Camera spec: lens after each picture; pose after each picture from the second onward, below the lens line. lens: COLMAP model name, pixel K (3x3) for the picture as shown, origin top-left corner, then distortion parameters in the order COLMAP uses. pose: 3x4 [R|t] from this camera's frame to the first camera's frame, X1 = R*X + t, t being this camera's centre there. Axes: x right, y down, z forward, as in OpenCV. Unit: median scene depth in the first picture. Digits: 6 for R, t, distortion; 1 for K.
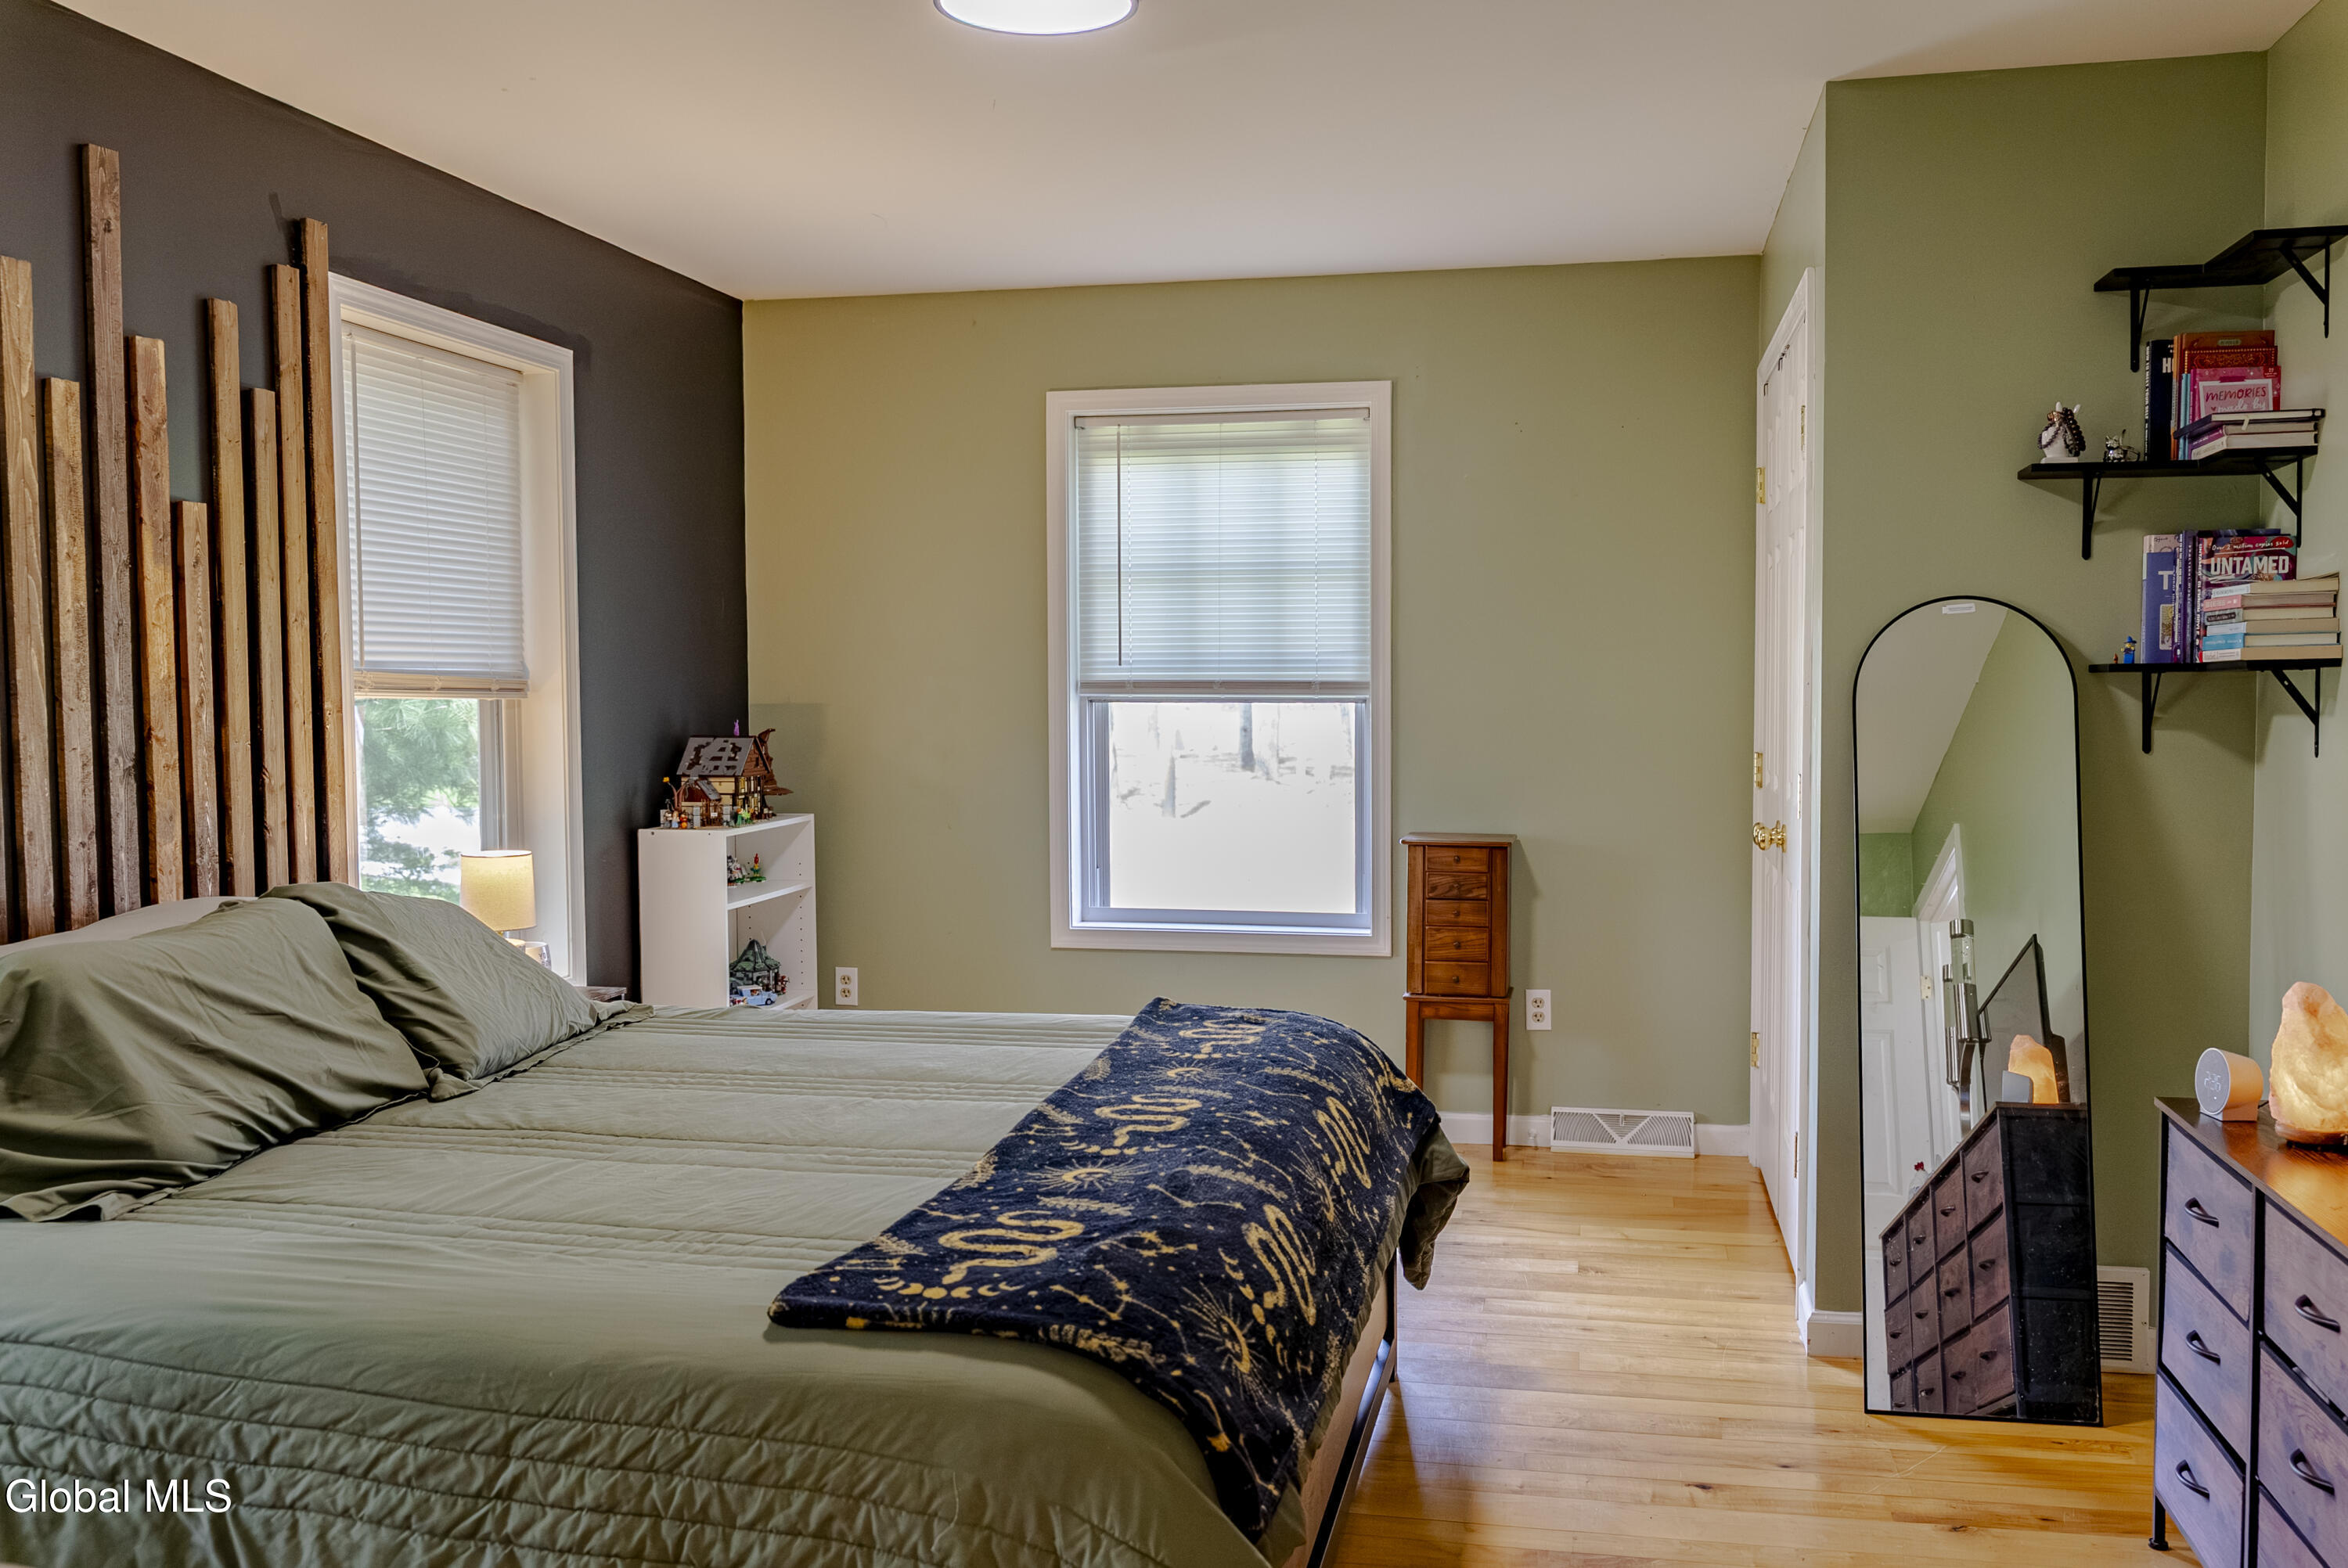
lens RADIAL K [[1984.1, 0, 1174.0], [0, 1984.1, 784.0], [0, 0, 1]] dist [-0.017850, -0.004467]
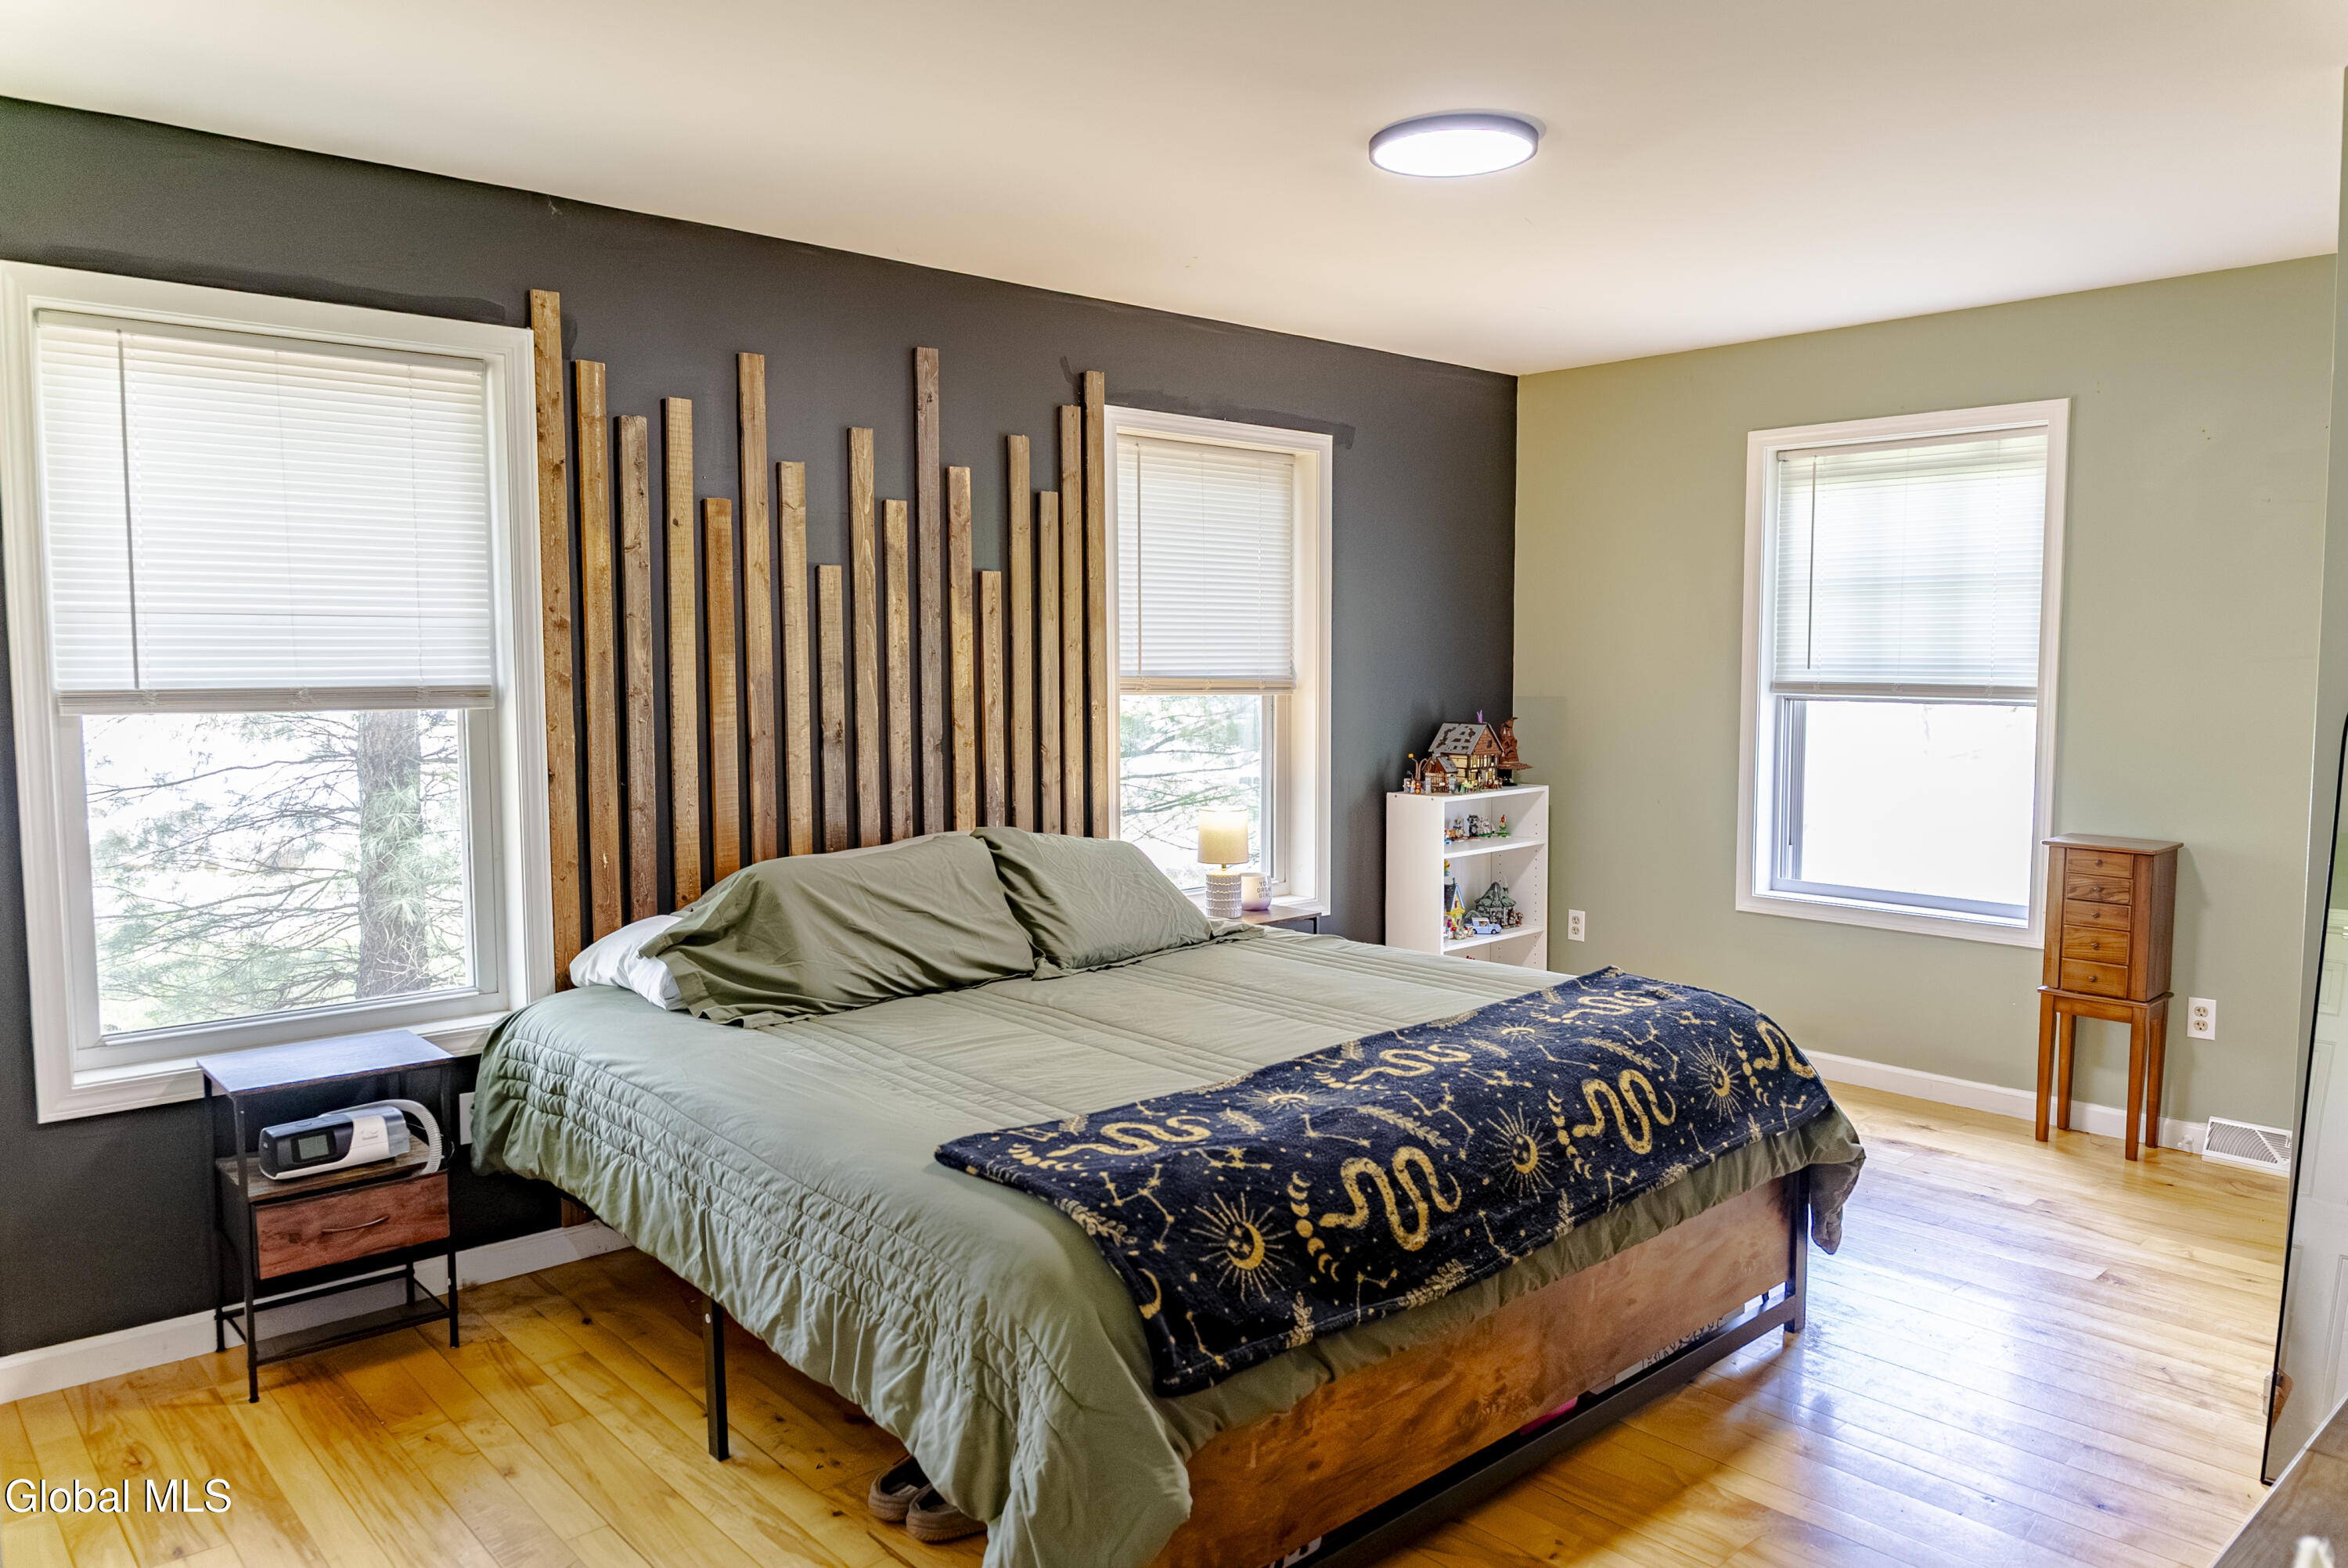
lens RADIAL K [[1585.6, 0, 1174.0], [0, 1585.6, 784.0], [0, 0, 1]] dist [-0.026002, 0.001044]
pose [[0.809374, 0.049660, -0.585190, 0.392051], [-0.030399, 0.998625, 0.042700, -0.039811], [0.586506, -0.016771, 0.809771, 0.098996]]
